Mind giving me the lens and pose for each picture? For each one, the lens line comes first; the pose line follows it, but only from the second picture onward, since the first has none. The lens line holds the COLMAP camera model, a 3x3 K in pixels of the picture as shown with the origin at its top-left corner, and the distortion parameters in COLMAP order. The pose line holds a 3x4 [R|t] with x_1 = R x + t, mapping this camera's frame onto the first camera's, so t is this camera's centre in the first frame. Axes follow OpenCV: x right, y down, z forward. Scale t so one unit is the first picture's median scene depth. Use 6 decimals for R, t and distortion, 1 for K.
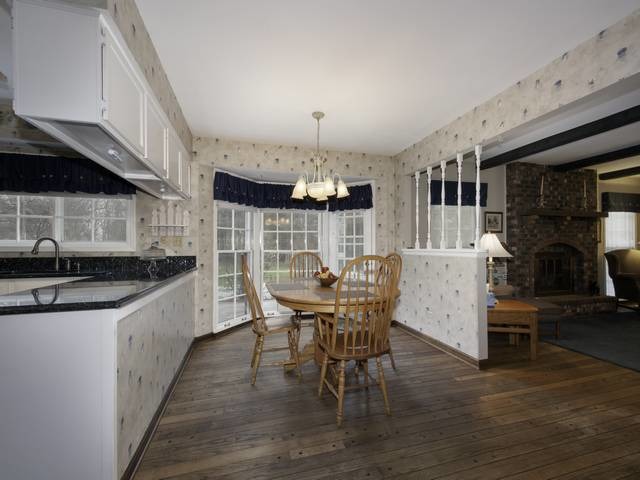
lens RADIAL K [[282.5, 0, 322.9], [0, 282.5, 249.8], [0, 0, 1]] dist [0.004808, 0.000526]
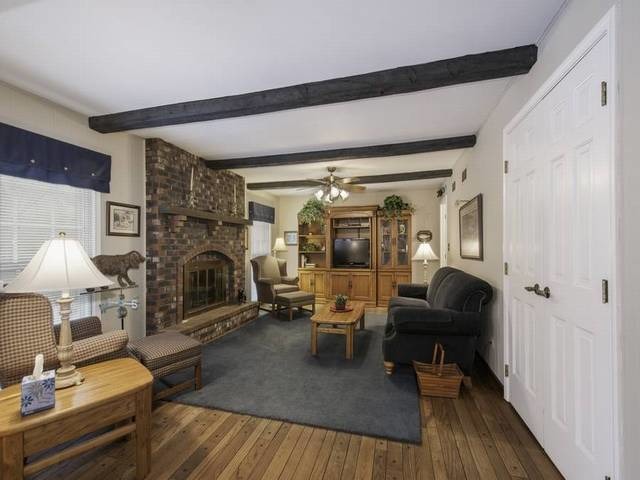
lens RADIAL K [[282.5, 0, 320.4], [0, 282.5, 245.1], [0, 0, 1]] dist [0.004808, 0.000526]
pose [[0.532364, 0.014612, 0.846389, 0.292679], [0.001290, 0.999836, -0.018073, -0.026586], [-0.846514, 0.010713, 0.532258, 0.269162]]
